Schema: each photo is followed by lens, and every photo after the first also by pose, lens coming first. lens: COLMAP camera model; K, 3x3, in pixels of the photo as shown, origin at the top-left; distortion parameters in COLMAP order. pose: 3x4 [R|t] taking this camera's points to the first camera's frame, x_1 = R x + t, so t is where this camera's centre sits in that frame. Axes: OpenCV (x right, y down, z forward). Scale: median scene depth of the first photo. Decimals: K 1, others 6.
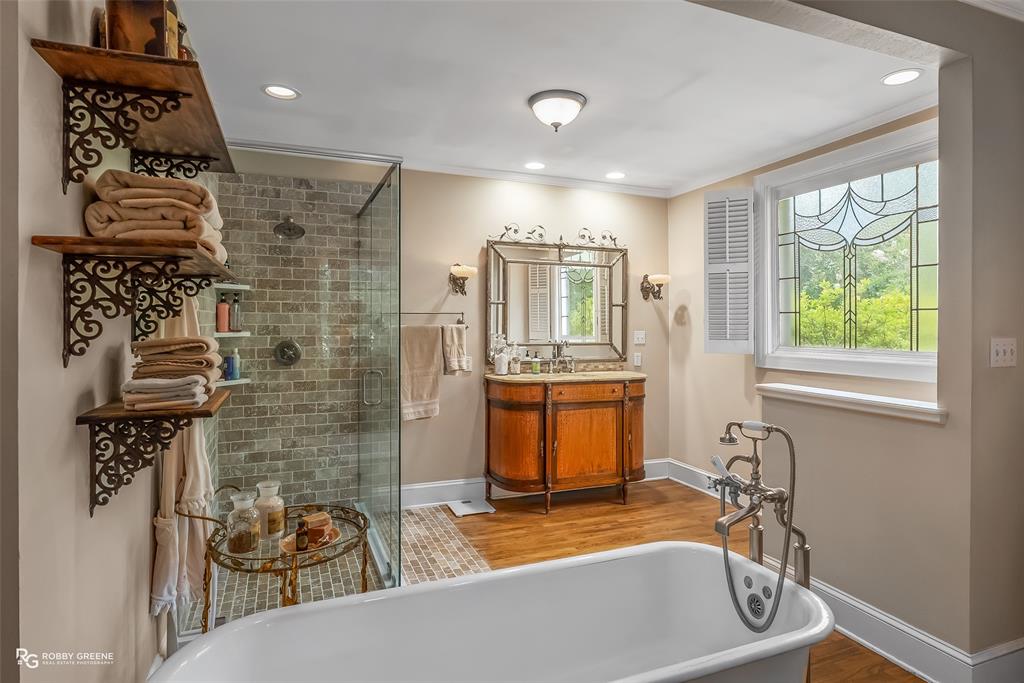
lens RADIAL K [[578.0, 0, 512.8], [0, 578.0, 333.5], [0, 0, 1]] dist [0.002102, -0.000322]
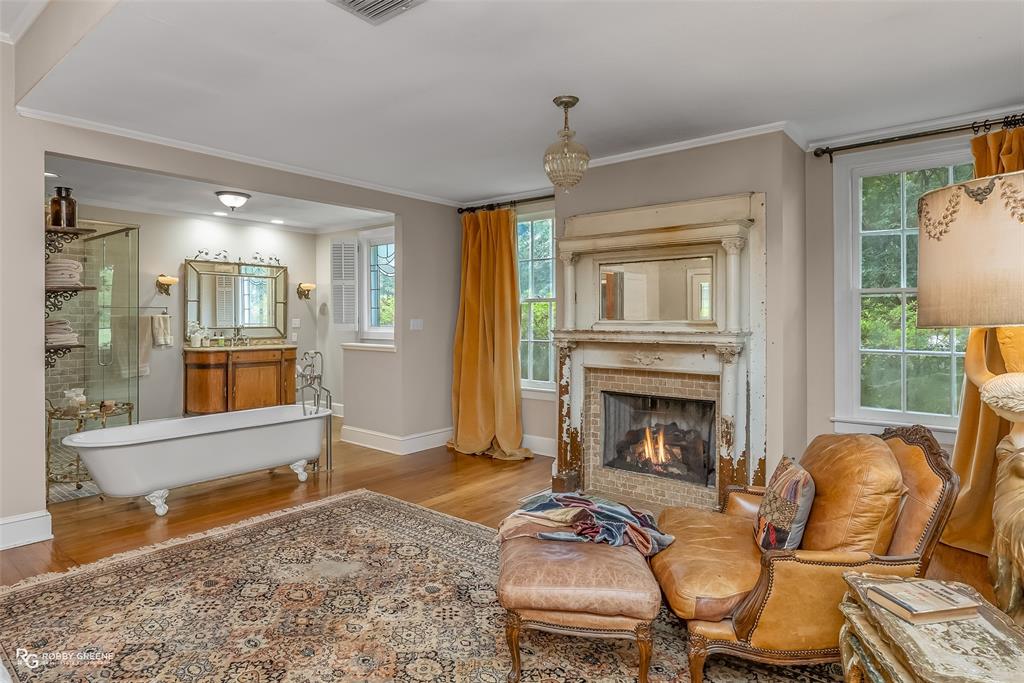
lens RADIAL K [[578.0, 0, 520.4], [0, 578.0, 312.0], [0, 0, 1]] dist [0.002102, -0.000322]
pose [[0.871932, 0.001549, 0.489624, -0.019823], [0.009817, 0.999739, -0.020645, 0.016580], [-0.489528, 0.022808, 0.871689, -0.745726]]
